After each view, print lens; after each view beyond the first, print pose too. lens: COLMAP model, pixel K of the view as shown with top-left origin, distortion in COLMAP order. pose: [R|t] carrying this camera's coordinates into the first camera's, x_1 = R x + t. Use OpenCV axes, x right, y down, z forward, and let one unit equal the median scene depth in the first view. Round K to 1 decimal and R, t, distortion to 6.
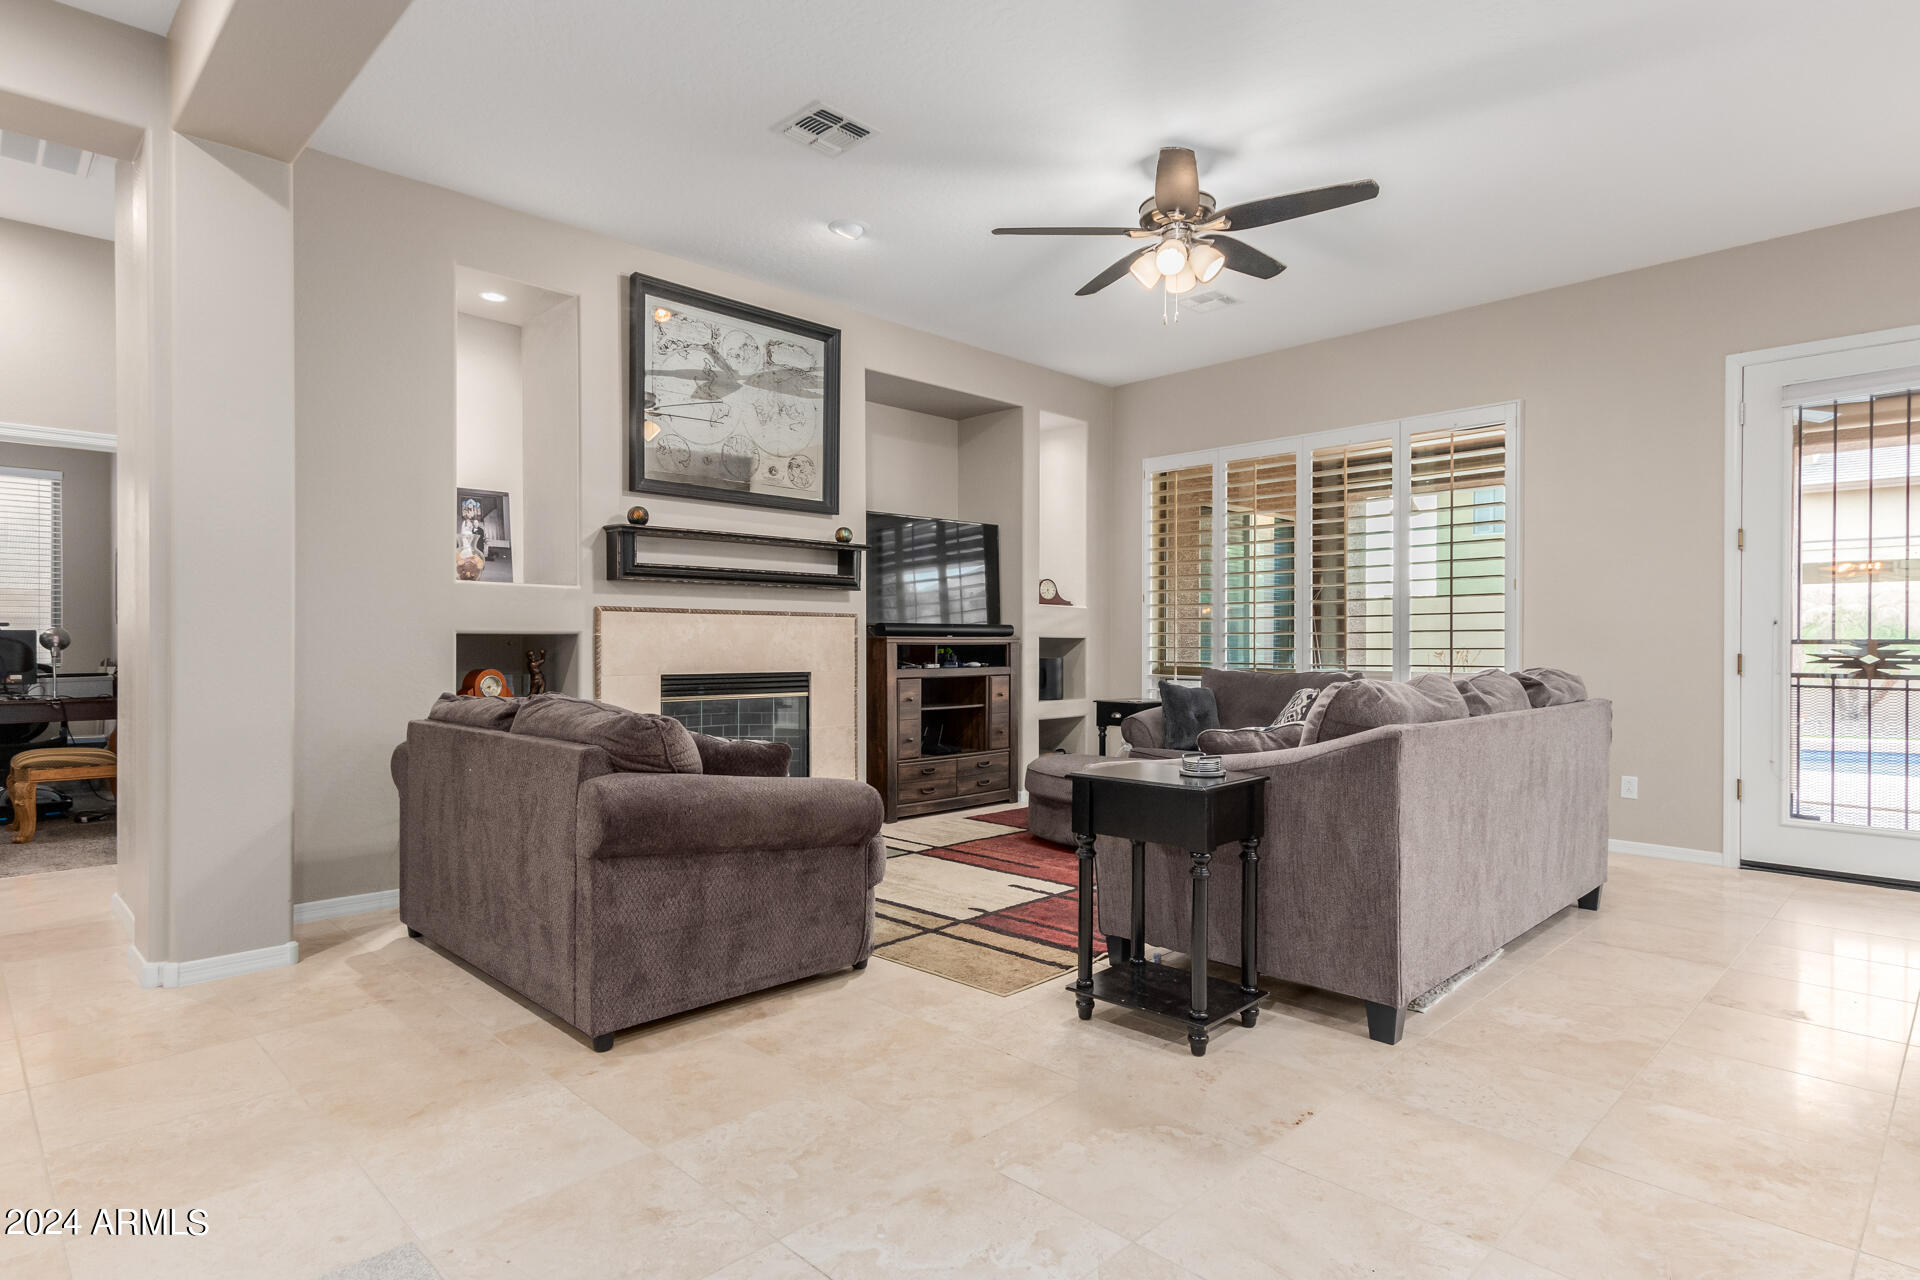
lens RADIAL K [[1013.1, 0, 962.2], [0, 1013.1, 642.5], [0, 0, 1]] dist [0.028683, -0.003012]
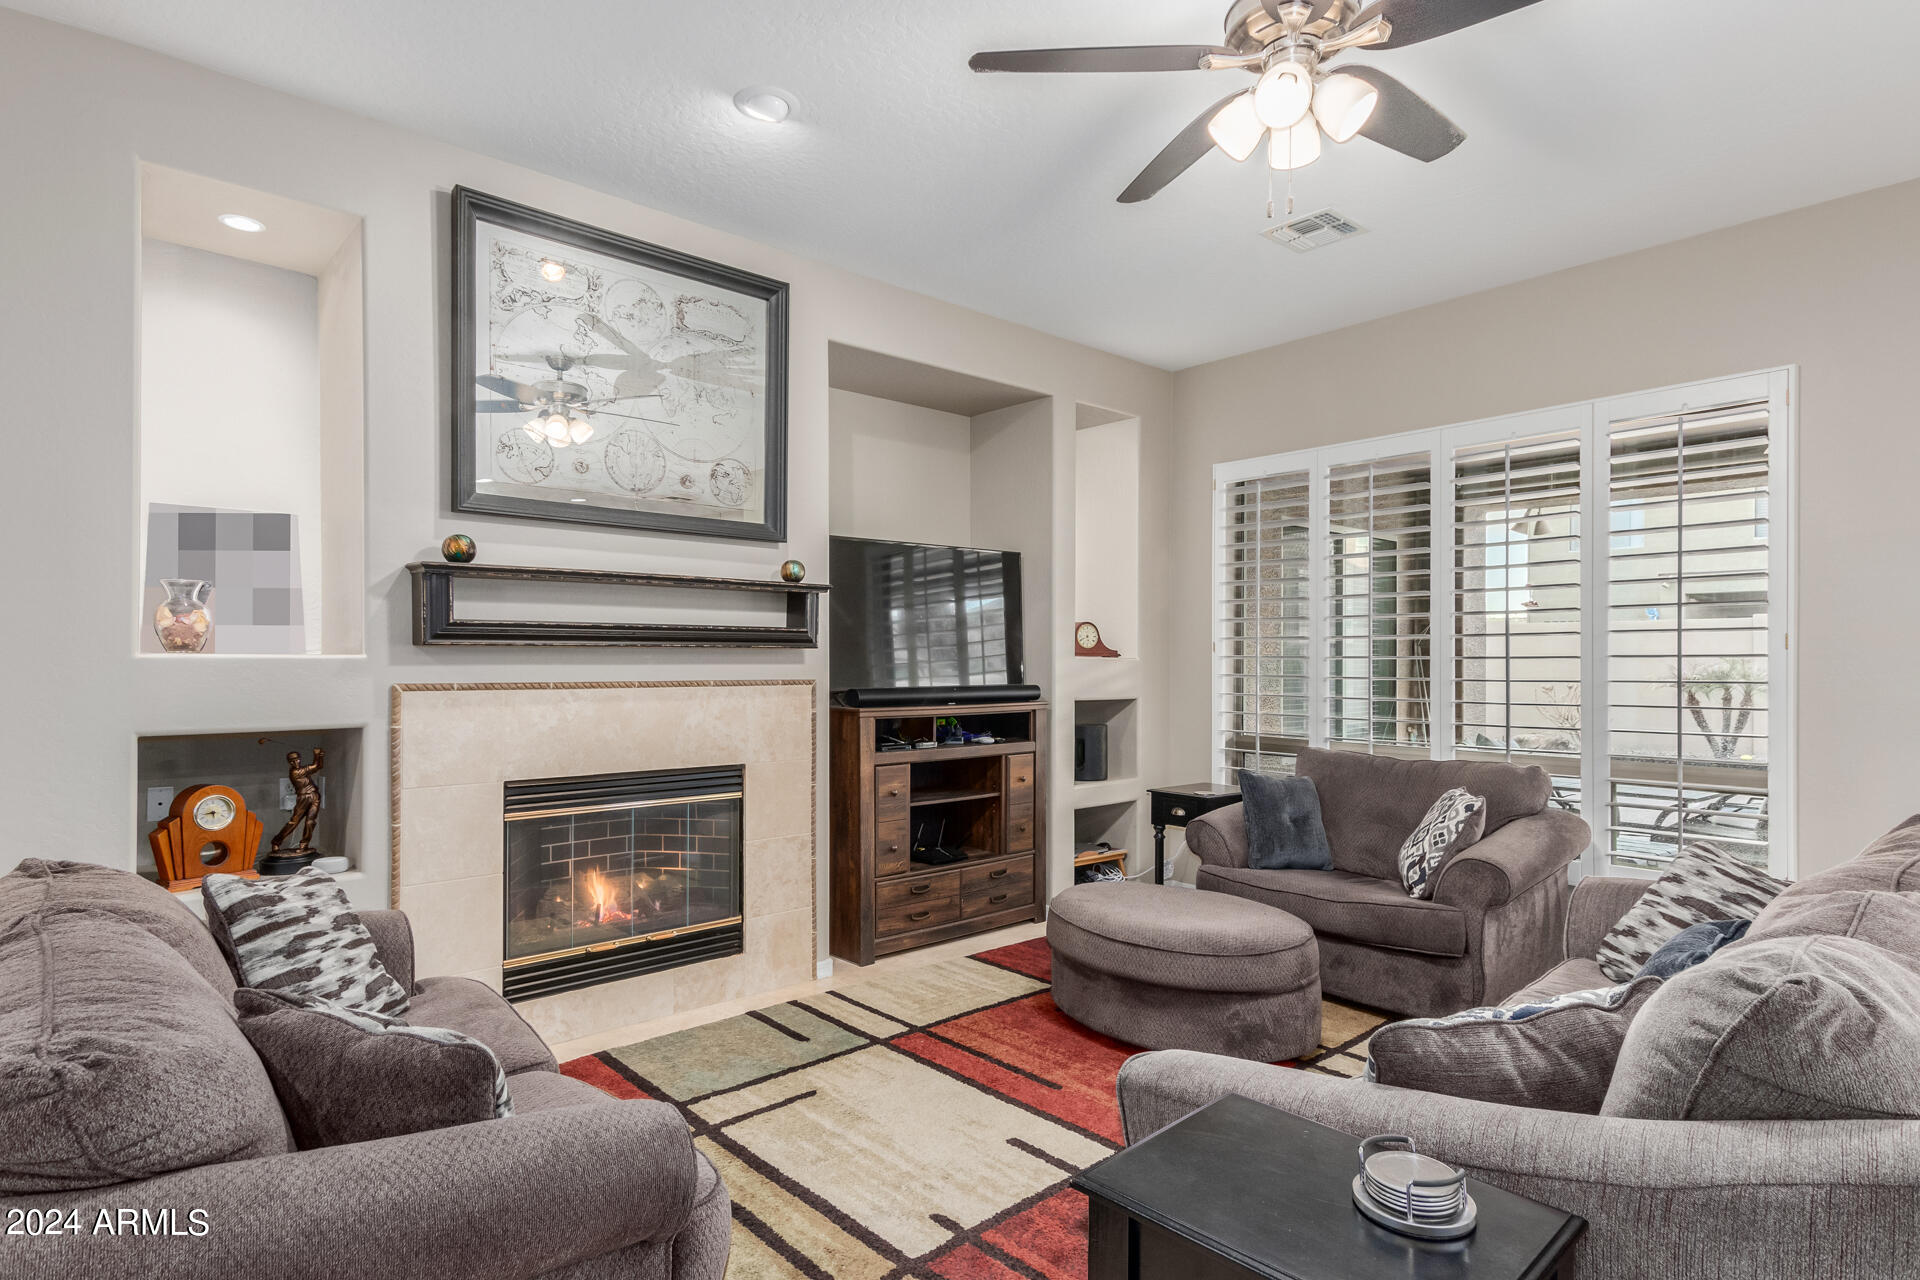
lens RADIAL K [[1013.1, 0, 957.1], [0, 1013.1, 654.6], [0, 0, 1]] dist [0.028683, -0.003012]
pose [[0.998244, 0.001275, -0.059221, 0.040108], [-0.001583, 0.999985, -0.005158, -0.043071], [0.059214, 0.005243, 0.998232, 0.289820]]
